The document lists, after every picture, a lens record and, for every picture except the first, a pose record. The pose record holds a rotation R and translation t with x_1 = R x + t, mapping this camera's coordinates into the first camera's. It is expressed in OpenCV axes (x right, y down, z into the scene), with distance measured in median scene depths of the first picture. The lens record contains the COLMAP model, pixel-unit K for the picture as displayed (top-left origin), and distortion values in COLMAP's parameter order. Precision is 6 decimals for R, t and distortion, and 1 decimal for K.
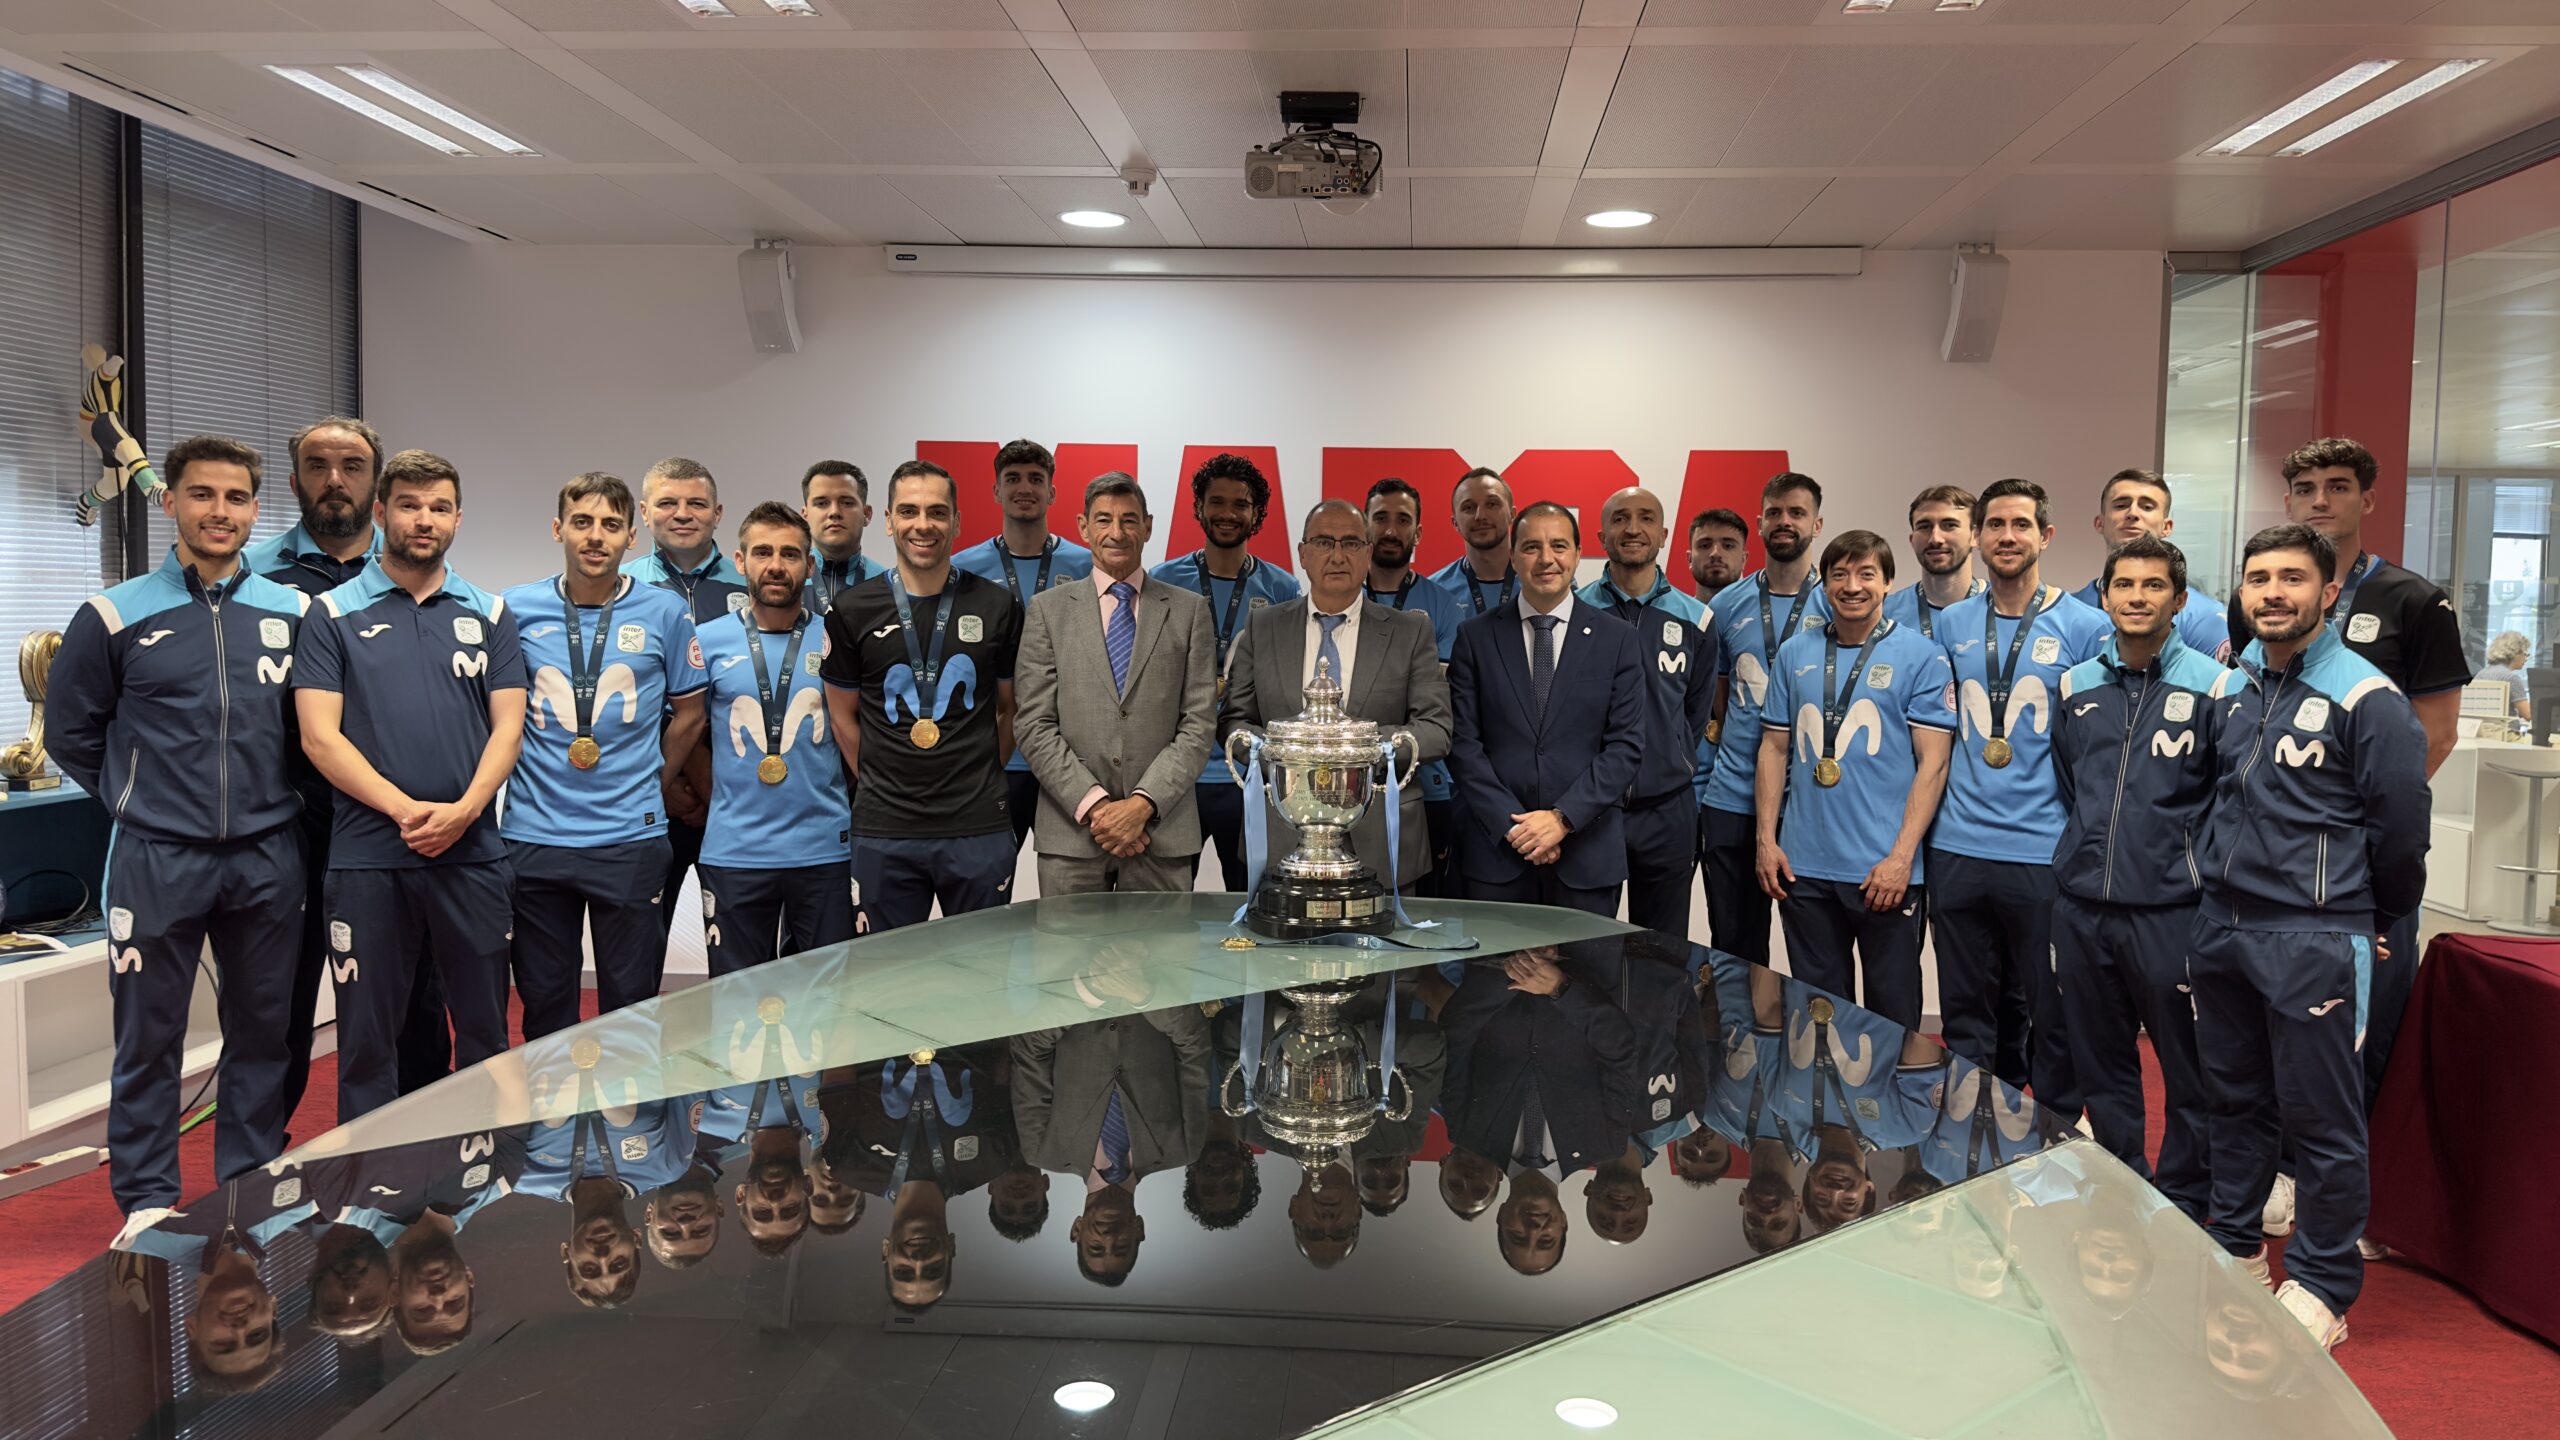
lens RADIAL K [[1843.6, 0, 1270.0], [0, 1843.6, 676.8], [0, 0, 1]] dist [0.048652, -0.059312]
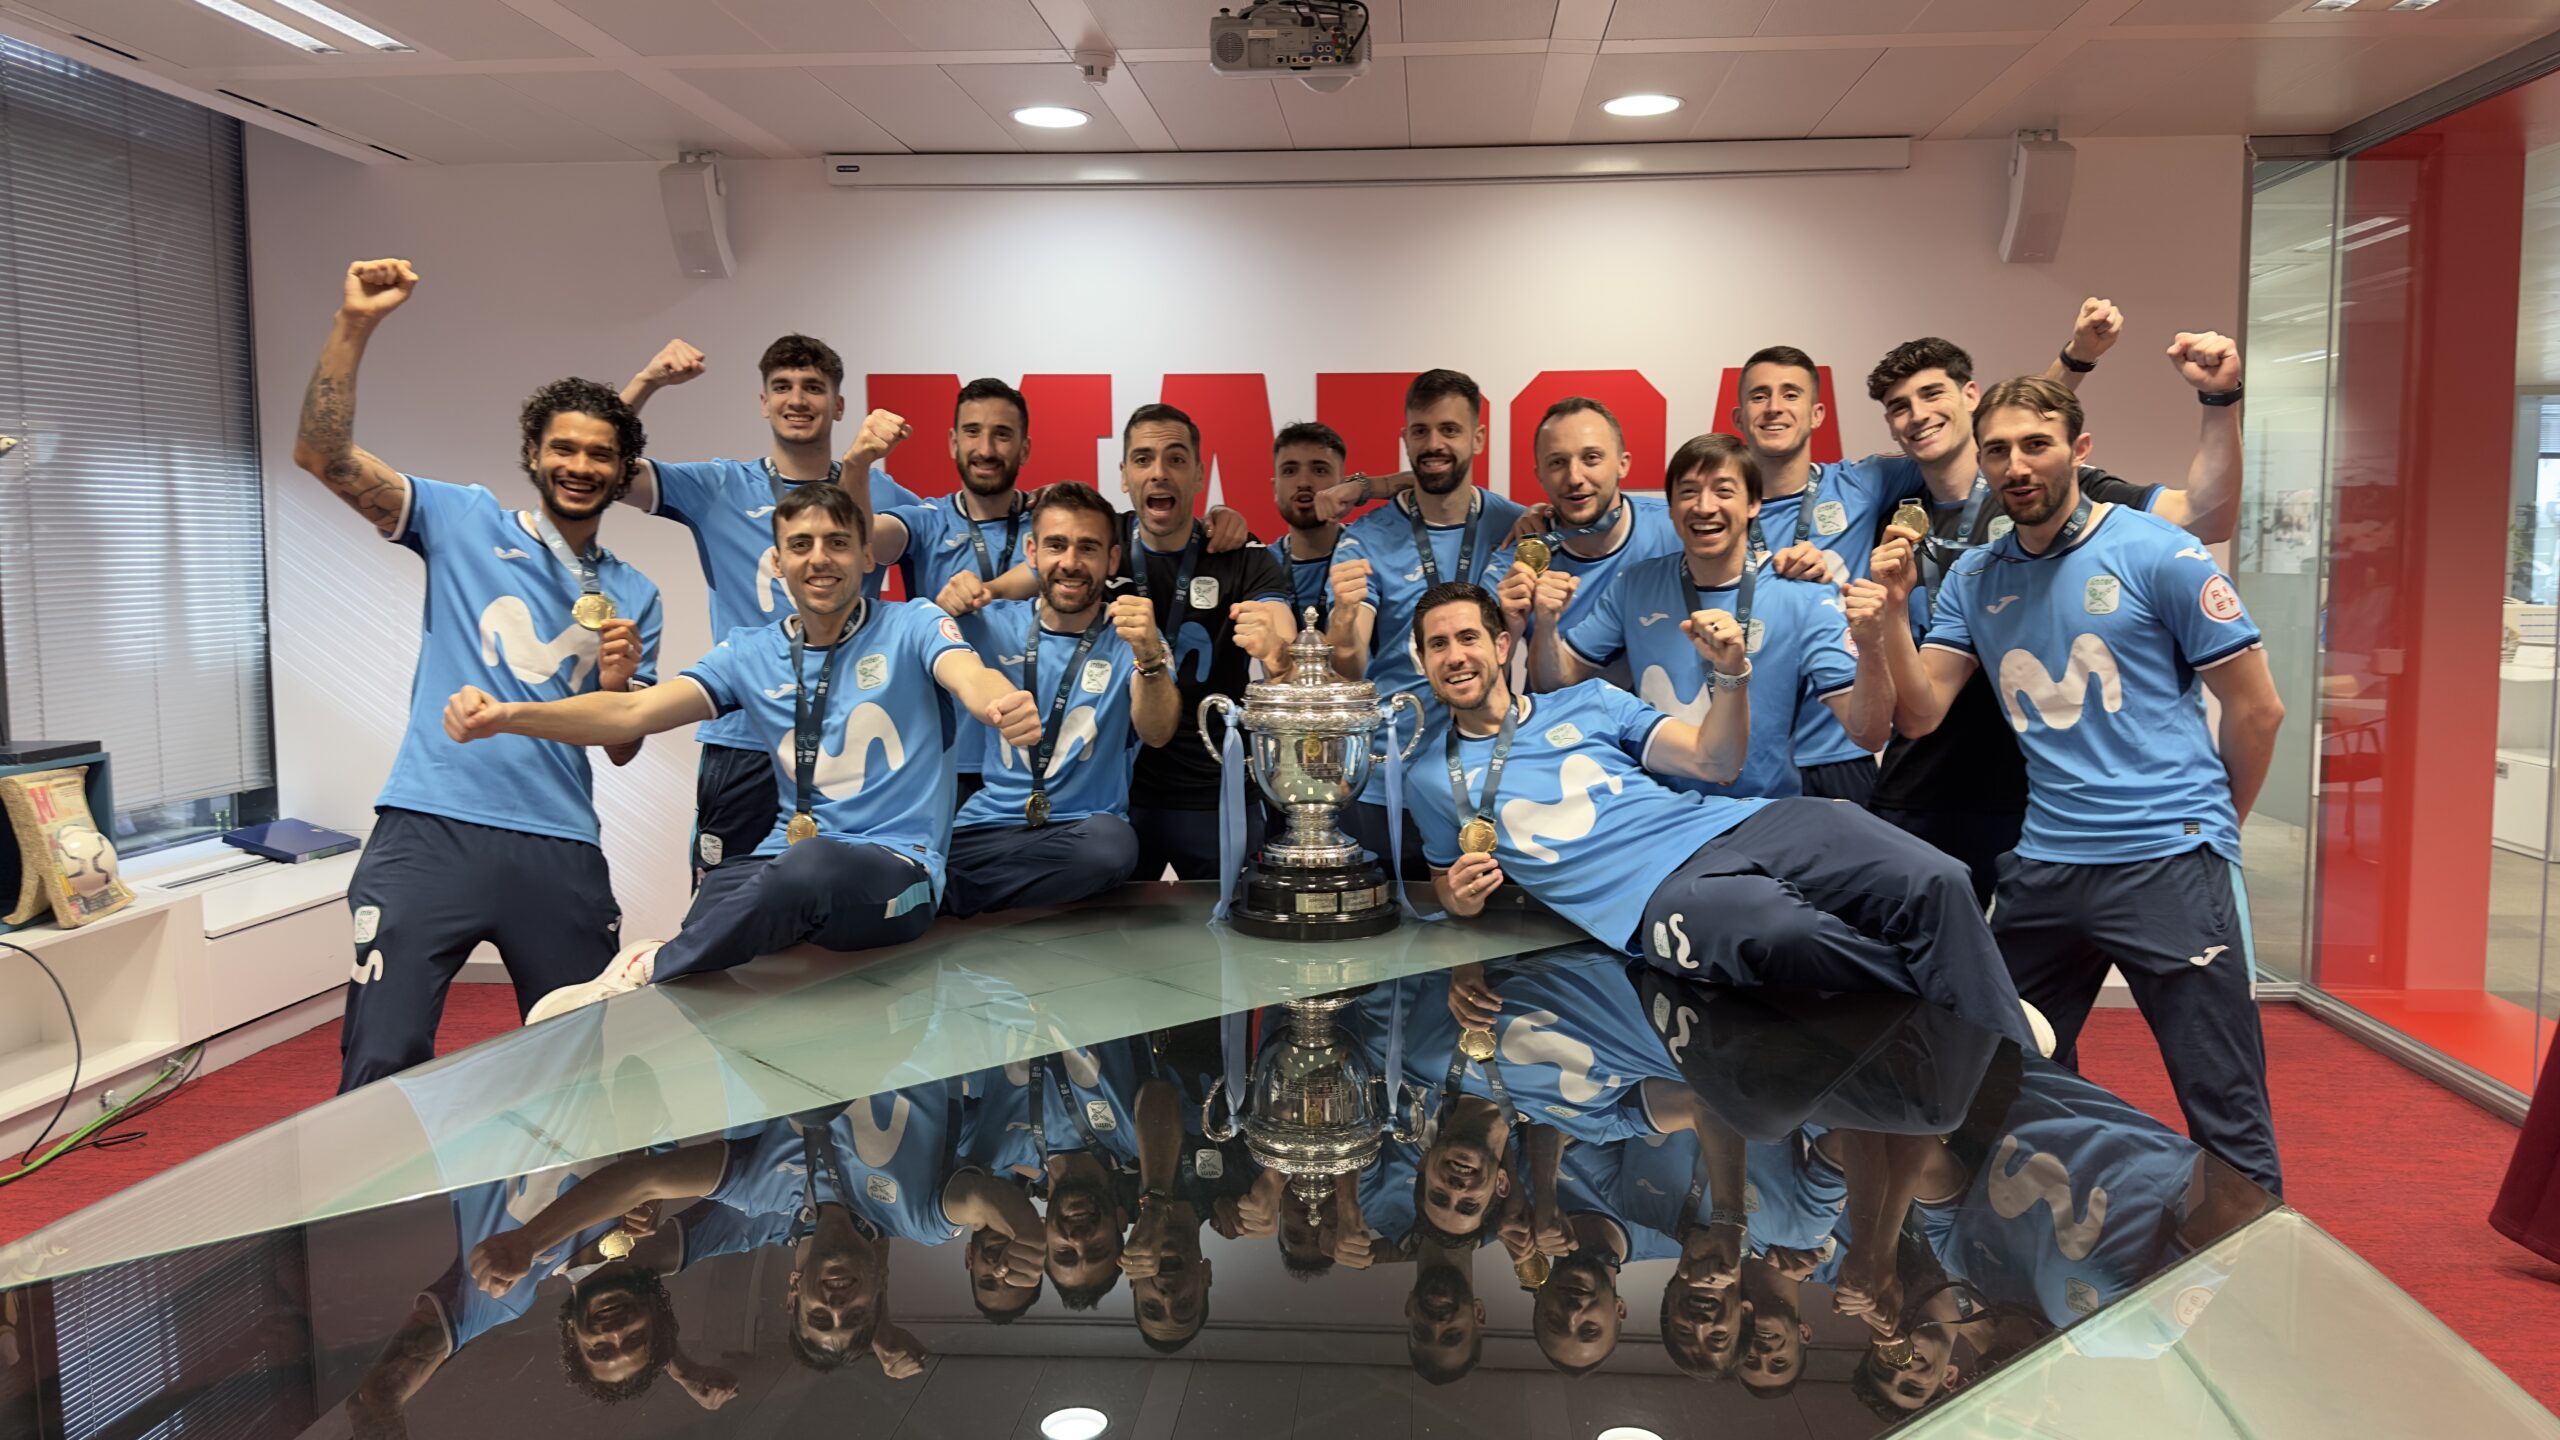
lens RADIAL K [[1843.6, 0, 1314.1], [0, 1843.6, 693.0], [0, 0, 1]] dist [0.048652, -0.059312]
pose [[0.999659, -0.020714, 0.015890, 0.012388], [0.020131, 0.999149, 0.035998, -0.001066], [-0.016622, -0.035666, 0.999226, 0.113130]]
